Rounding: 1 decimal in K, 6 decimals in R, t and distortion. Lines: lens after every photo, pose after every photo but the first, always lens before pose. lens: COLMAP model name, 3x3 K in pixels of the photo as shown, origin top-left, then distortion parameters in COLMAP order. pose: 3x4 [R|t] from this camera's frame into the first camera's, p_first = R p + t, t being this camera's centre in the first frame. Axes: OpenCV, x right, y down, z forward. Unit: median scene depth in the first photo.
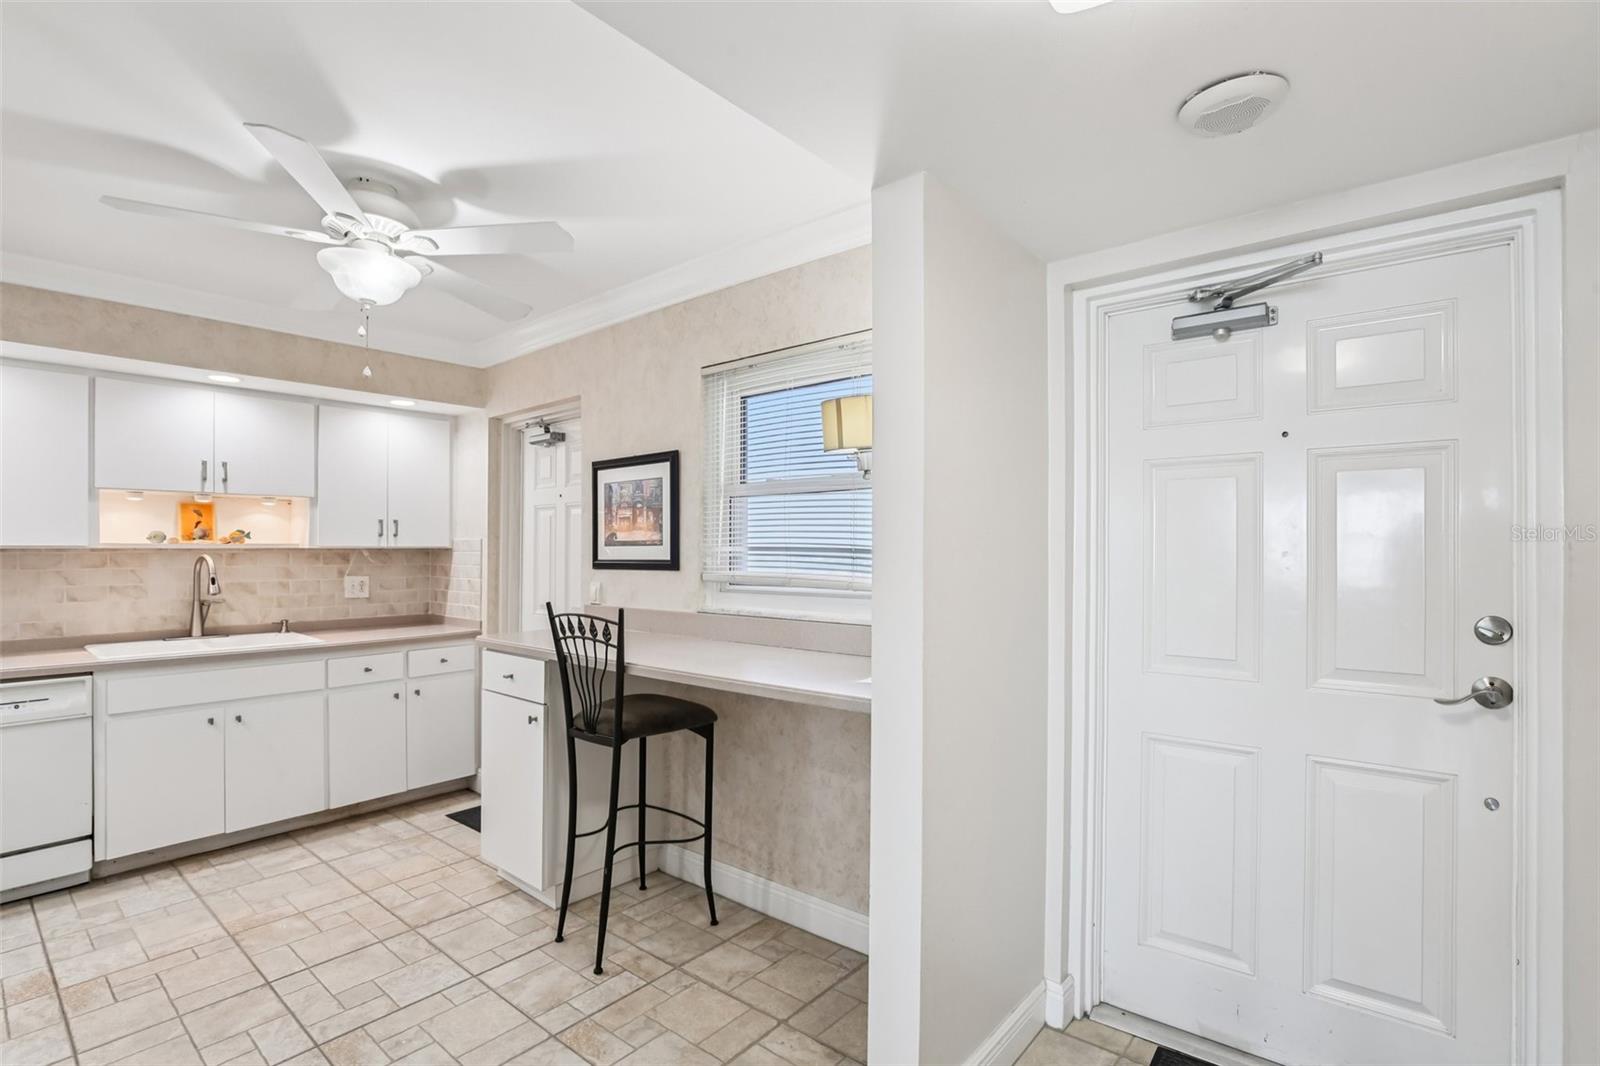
lens RADIAL K [[736.0, 0, 775.6], [0, 736.0, 541.7], [0, 0, 1]] dist [-0.023412, 0.000466]
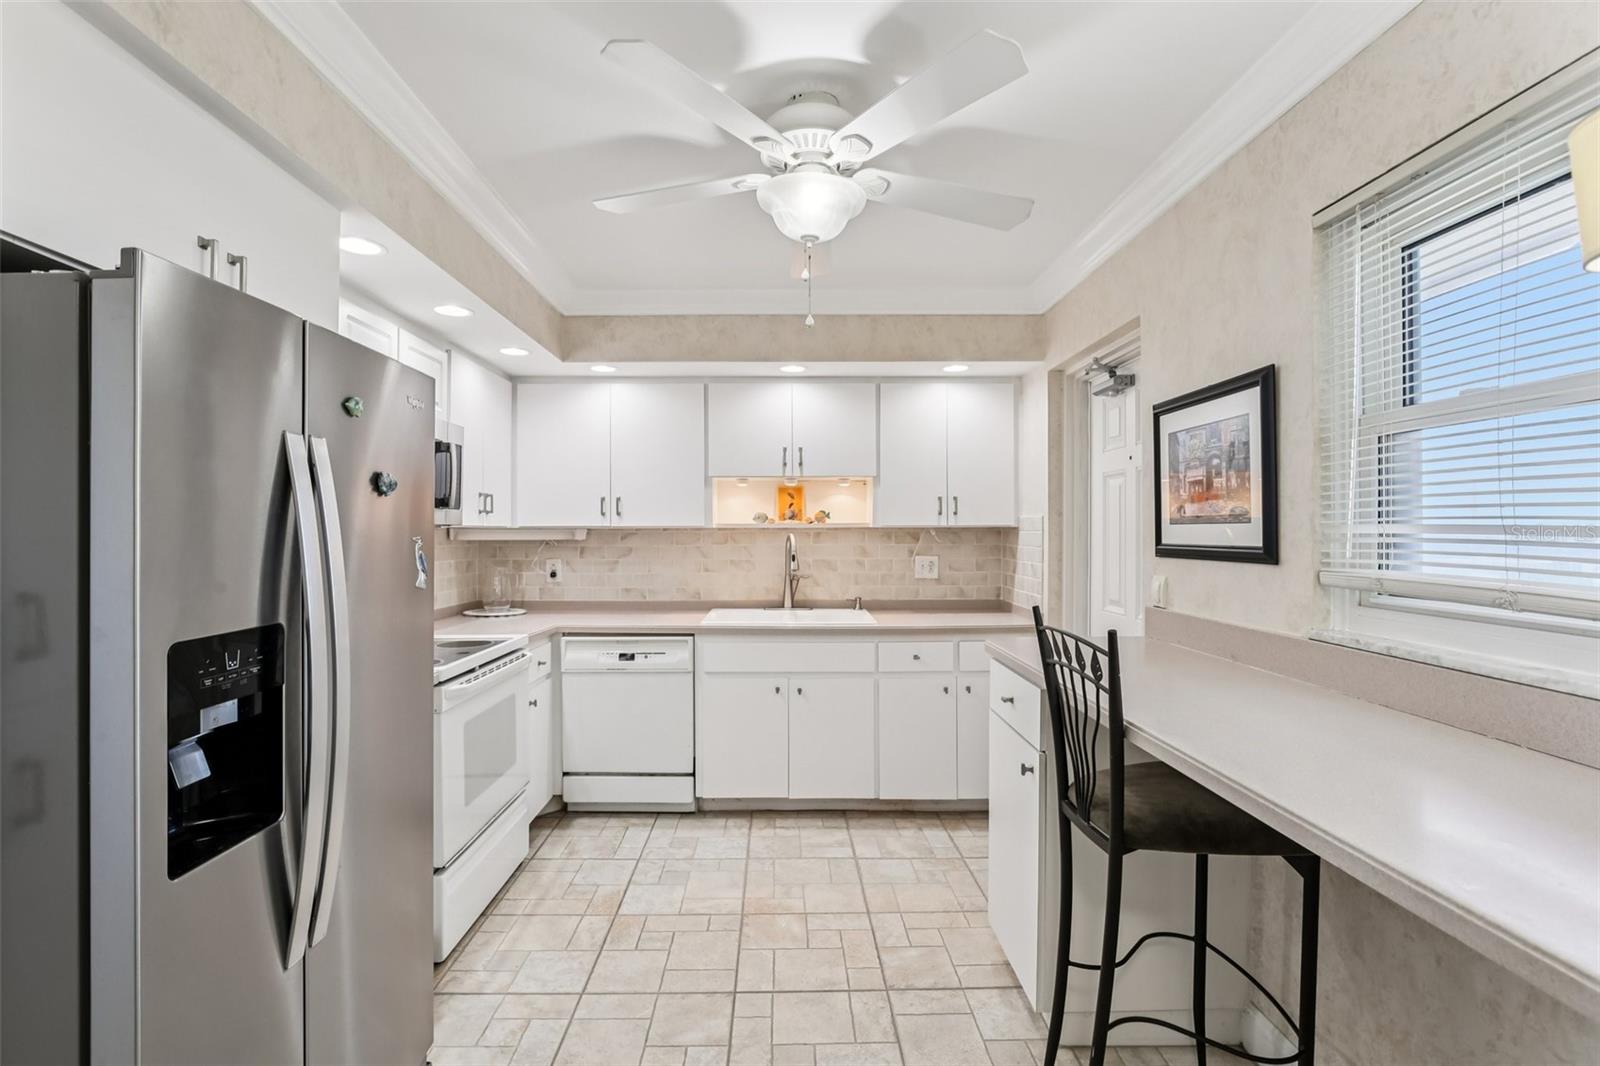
lens RADIAL K [[736.0, 0, 792.5], [0, 736.0, 514.2], [0, 0, 1]] dist [-0.023412, 0.000466]
pose [[0.667874, -0.013857, -0.744146, 0.043554], [0.008528, 0.999904, -0.010965, 0.001230], [0.744226, 0.000977, 0.667928, 0.300098]]
